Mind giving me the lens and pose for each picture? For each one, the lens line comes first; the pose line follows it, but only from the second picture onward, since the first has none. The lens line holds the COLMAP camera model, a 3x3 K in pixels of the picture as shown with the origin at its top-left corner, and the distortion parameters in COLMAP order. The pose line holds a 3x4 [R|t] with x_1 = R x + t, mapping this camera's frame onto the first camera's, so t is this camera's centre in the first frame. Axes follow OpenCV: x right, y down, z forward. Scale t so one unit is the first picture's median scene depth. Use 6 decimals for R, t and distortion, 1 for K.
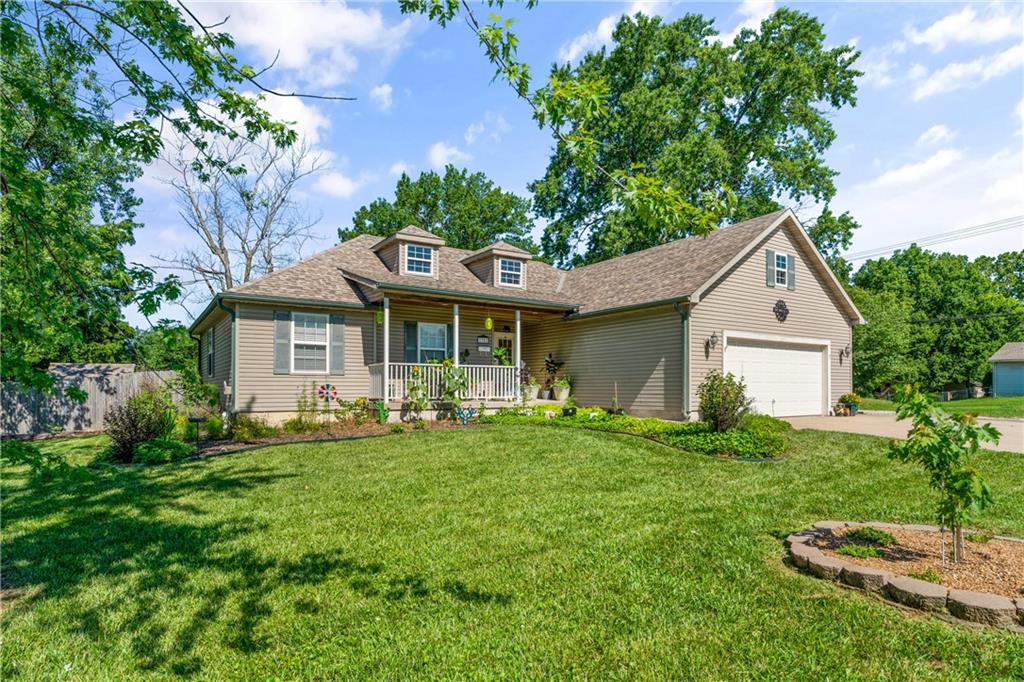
lens RADIAL K [[568.6, 0, 511.2], [0, 568.6, 390.4], [0, 0, 1]] dist [0.000192, 0.000007]
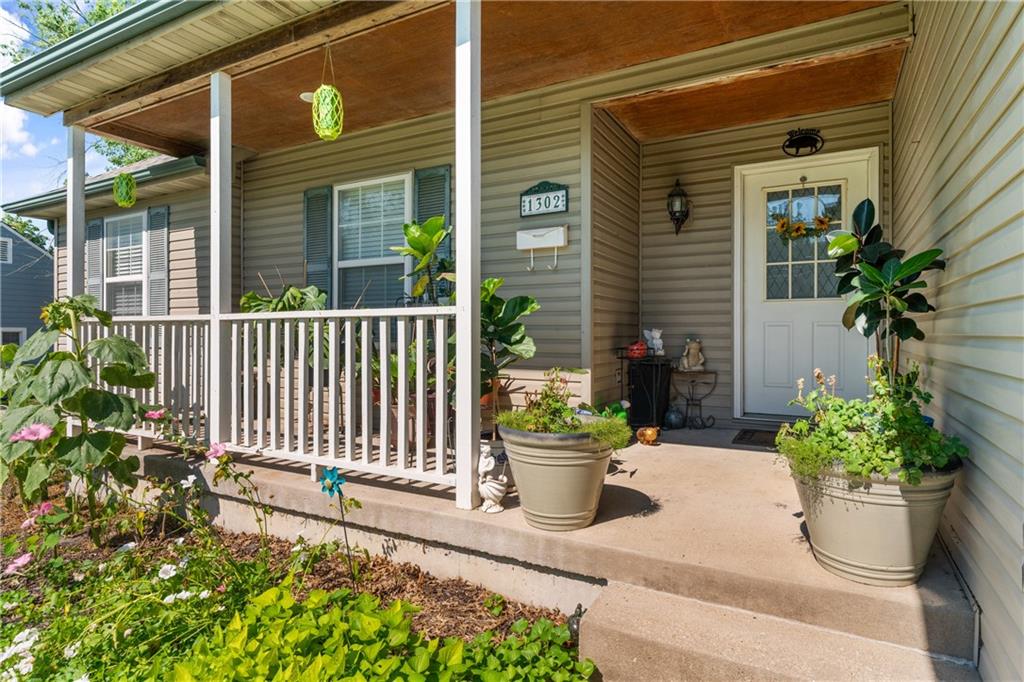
lens RADIAL K [[562.3, 0, 512.0], [0, 562.3, 341.0], [0, 0, 1]] dist [-0.001655, -0.000280]
pose [[0.455278, 0.009623, -0.890297, 0.174460], [-0.000456, 0.999944, 0.010575, -0.034993], [0.890349, -0.004409, 0.455257, 0.966363]]
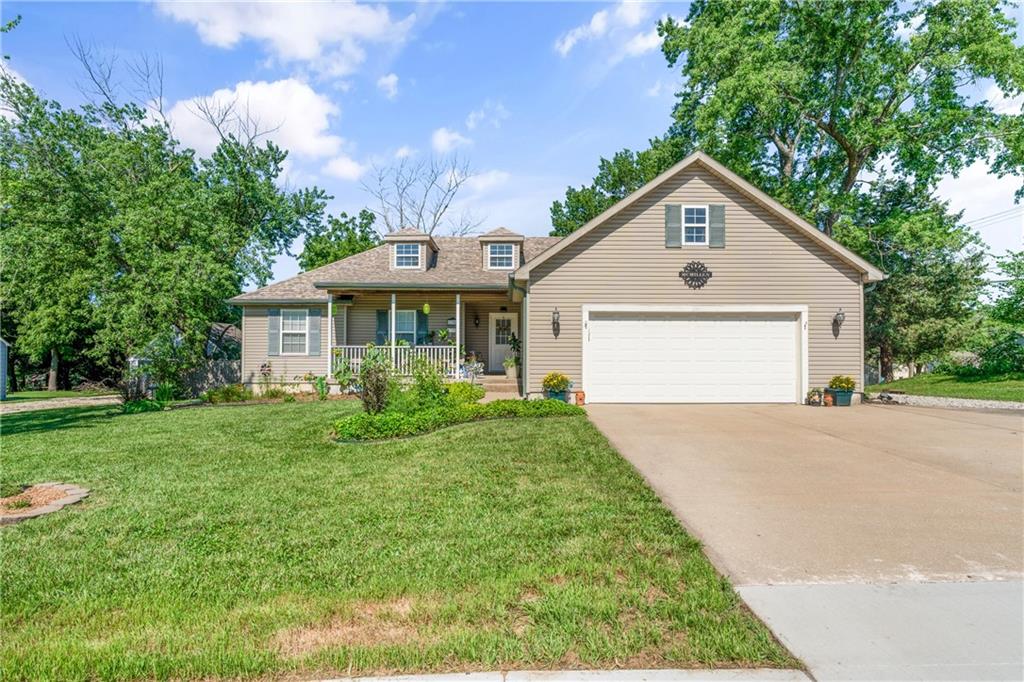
lens RADIAL K [[563.5, 0, 511.1], [0, 563.5, 354.4], [0, 0, 1]] dist [-0.000866, 0.000459]
pose [[0.835491, -0.007113, -0.549459, 0.703583], [-0.002286, 0.999863, -0.016420, -0.010063], [0.549500, 0.014974, 0.835360, 0.170743]]
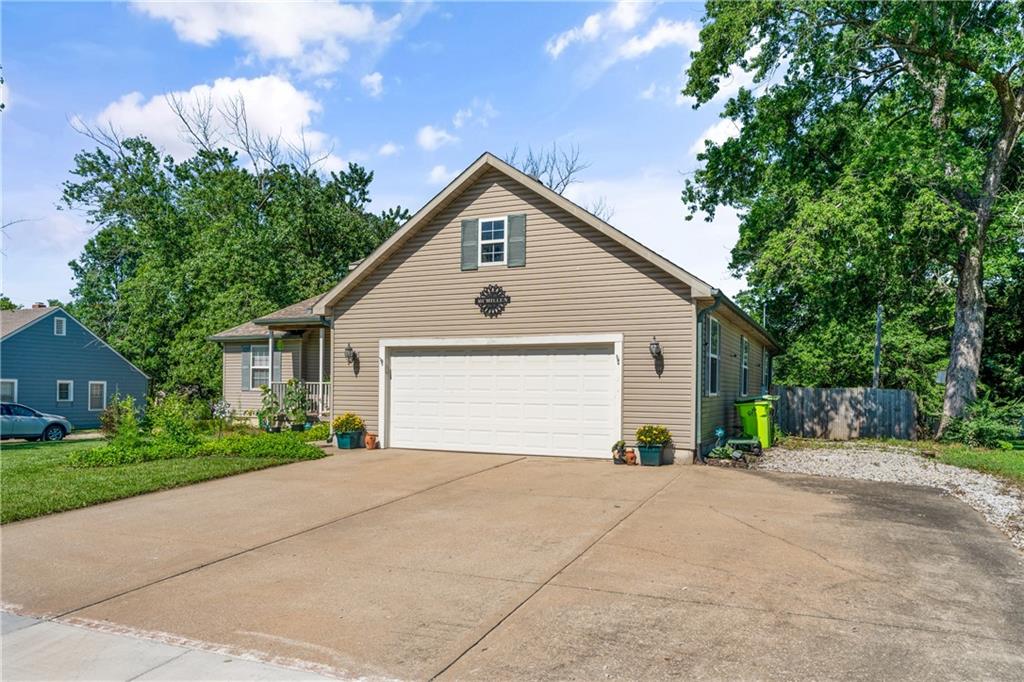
lens RADIAL K [[705.4, 0, 513.0], [0, 705.4, 399.2], [0, 0, 1]] dist [0.003488, 0.000875]
pose [[0.525417, 0.013317, -0.850741, 1.230624], [-0.013046, 0.999886, 0.007595, -0.026542], [0.850745, 0.007108, 0.525531, 0.571850]]
